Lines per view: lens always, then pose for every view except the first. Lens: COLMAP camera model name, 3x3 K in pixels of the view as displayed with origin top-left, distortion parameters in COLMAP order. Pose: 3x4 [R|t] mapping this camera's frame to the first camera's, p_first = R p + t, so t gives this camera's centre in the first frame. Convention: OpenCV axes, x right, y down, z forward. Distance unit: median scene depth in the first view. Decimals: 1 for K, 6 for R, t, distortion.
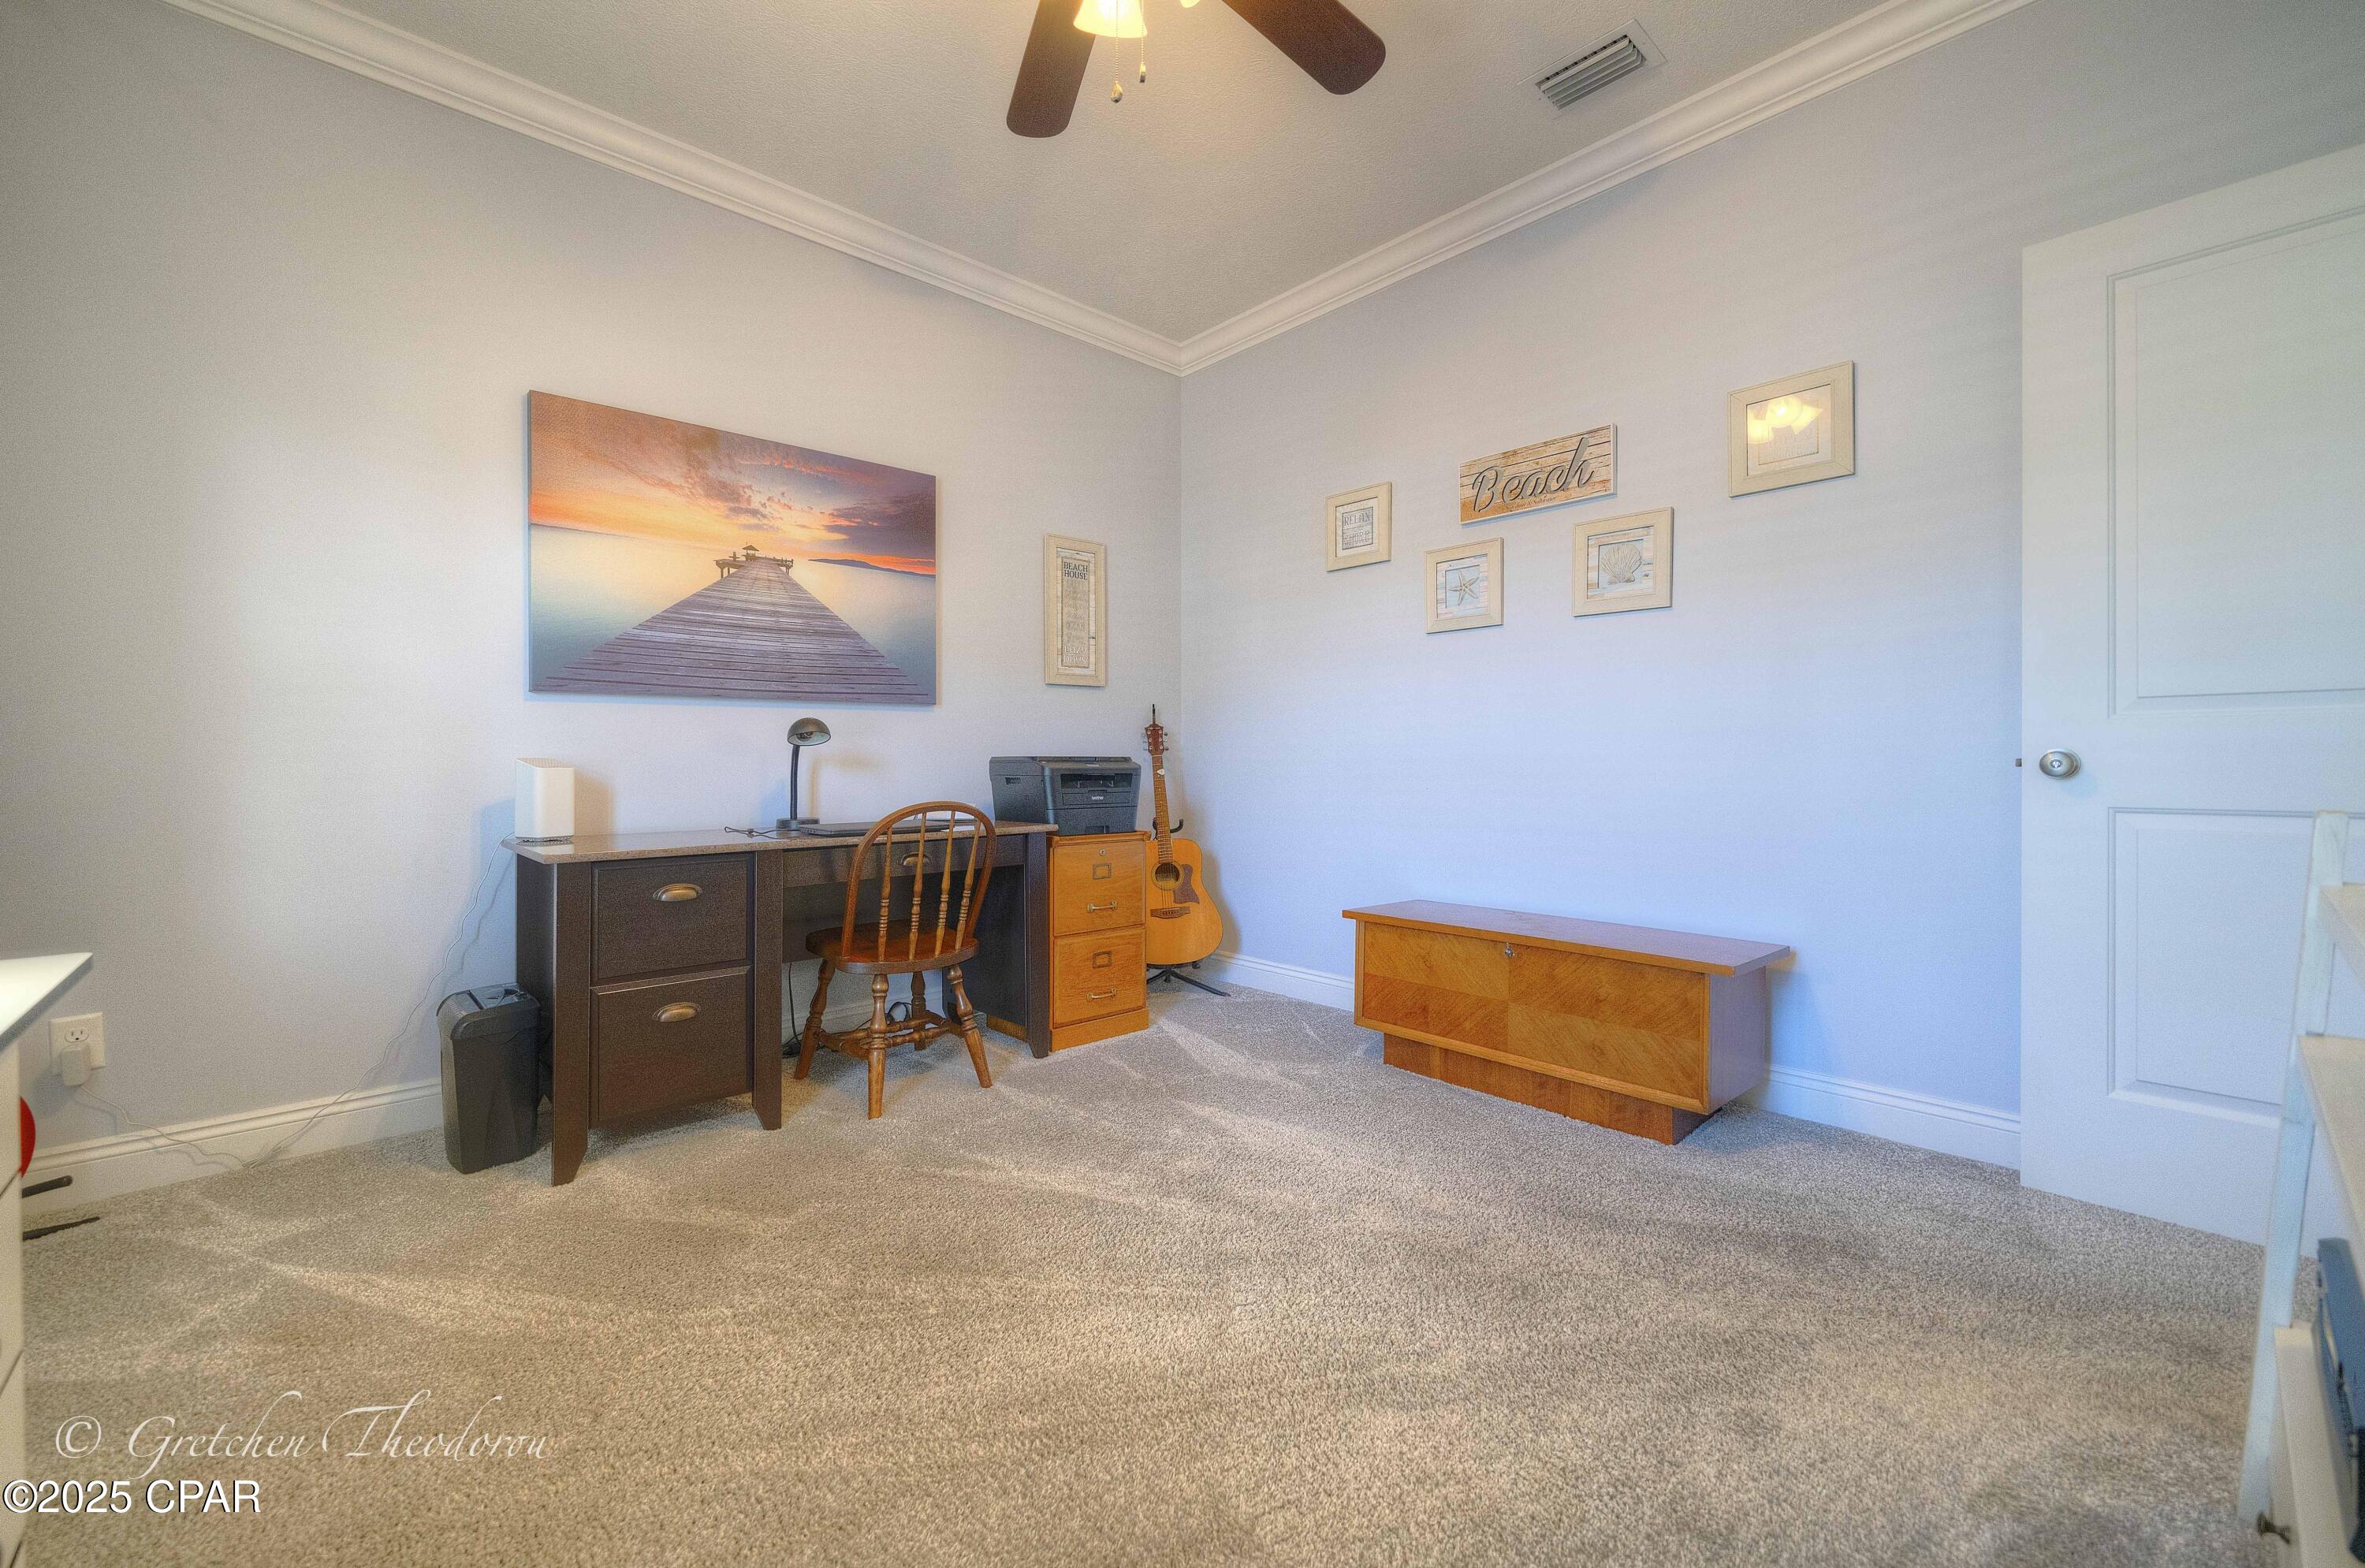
lens RADIAL K [[910.6, 0, 1159.3], [0, 910.6, 764.5], [0, 0, 1]] dist [-0.019677, -0.000106]
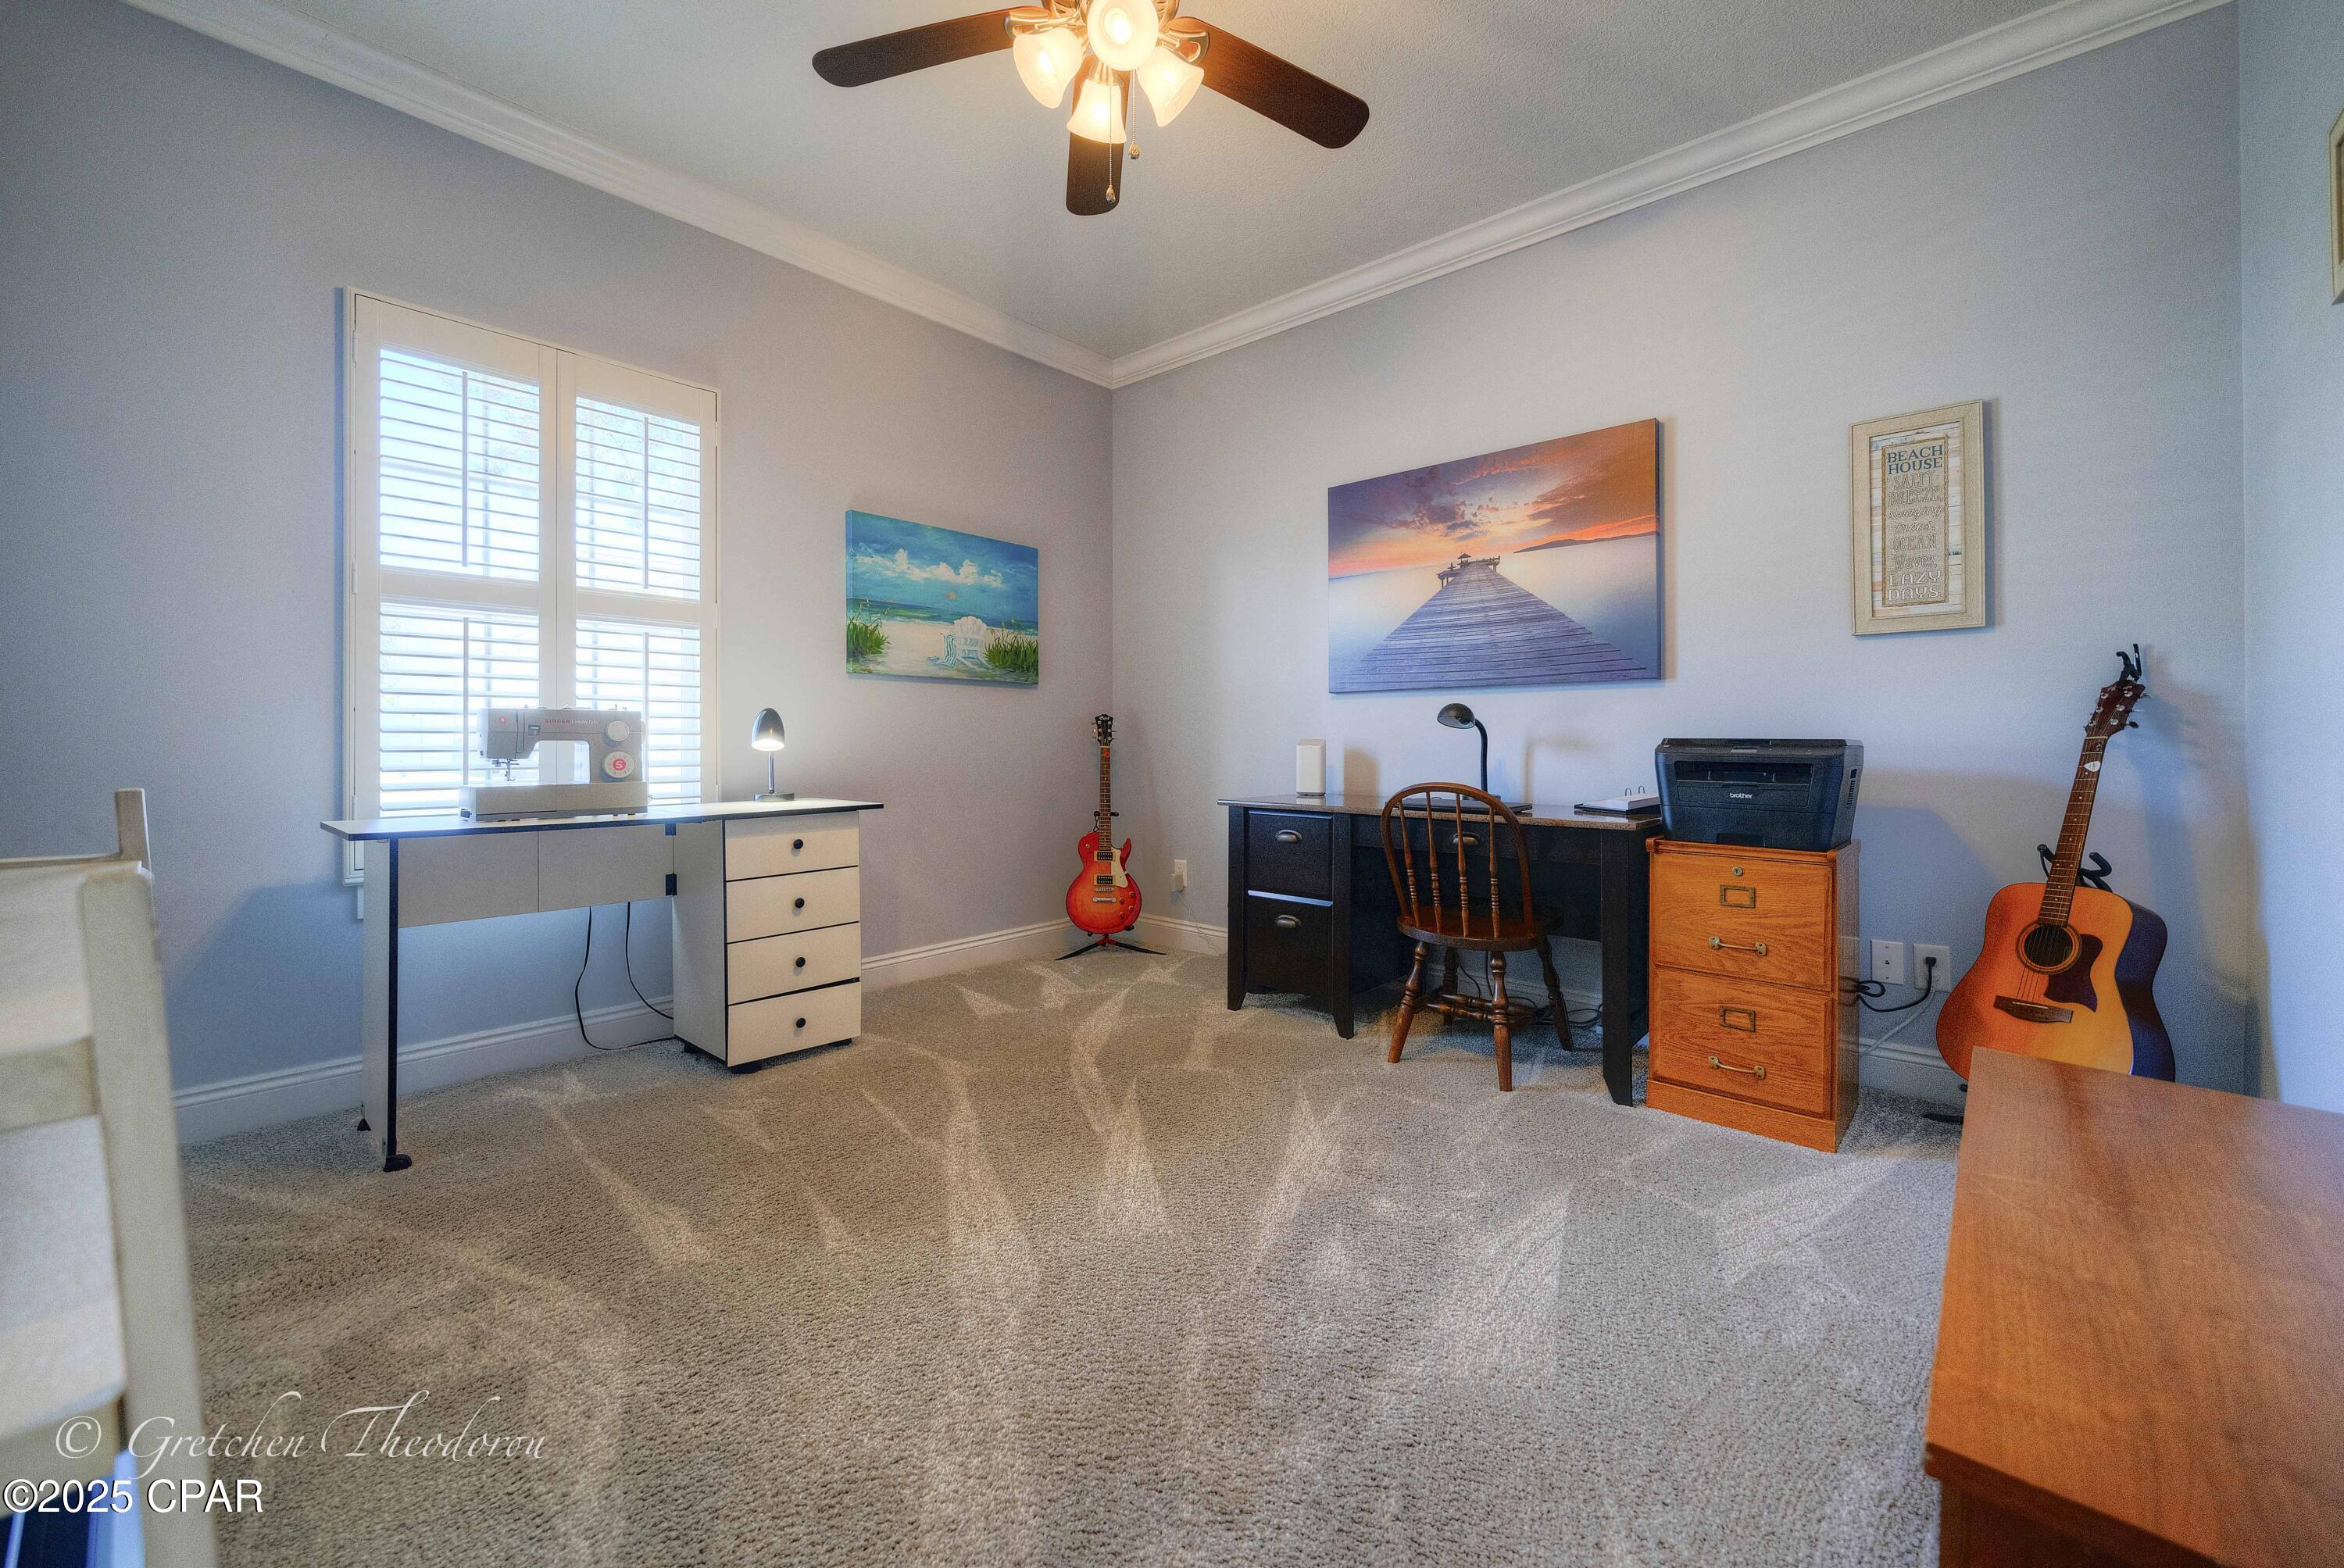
lens RADIAL K [[894.6, 0, 1180.5], [0, 894.6, 735.5], [0, 0, 1]] dist [-0.001141, -0.000046]
pose [[0.144375, -0.001824, -0.989521, 0.599025], [-0.009073, 0.999954, -0.003167, -0.005284], [0.989481, 0.009435, 0.144352, 0.471822]]
